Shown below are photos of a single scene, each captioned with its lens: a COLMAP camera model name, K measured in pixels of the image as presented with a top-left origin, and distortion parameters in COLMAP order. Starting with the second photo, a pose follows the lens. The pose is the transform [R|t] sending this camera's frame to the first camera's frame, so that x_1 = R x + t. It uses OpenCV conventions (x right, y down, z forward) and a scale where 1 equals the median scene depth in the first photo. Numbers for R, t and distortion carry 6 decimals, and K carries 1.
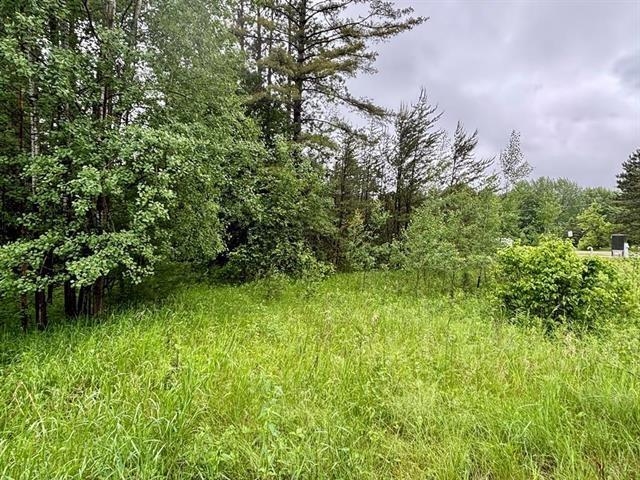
lens RADIAL K [[388.6, 0, 320.2], [0, 388.6, 241.2], [0, 0, 1]] dist [-0.001486, -0.002725]
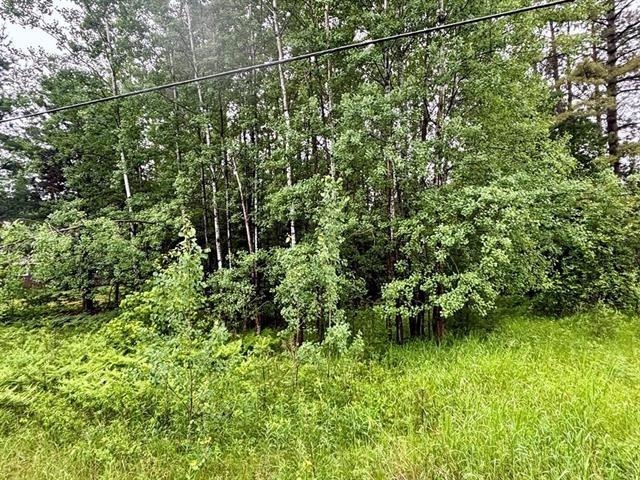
lens RADIAL K [[388.6, 0, 319.6], [0, 388.6, 239.2], [0, 0, 1]] dist [-0.001486, -0.002725]
pose [[0.760747, -0.063678, -0.645918, -0.053095], [0.018341, 0.996887, -0.076678, -0.045728], [0.648790, 0.046486, 0.759546, -0.277931]]
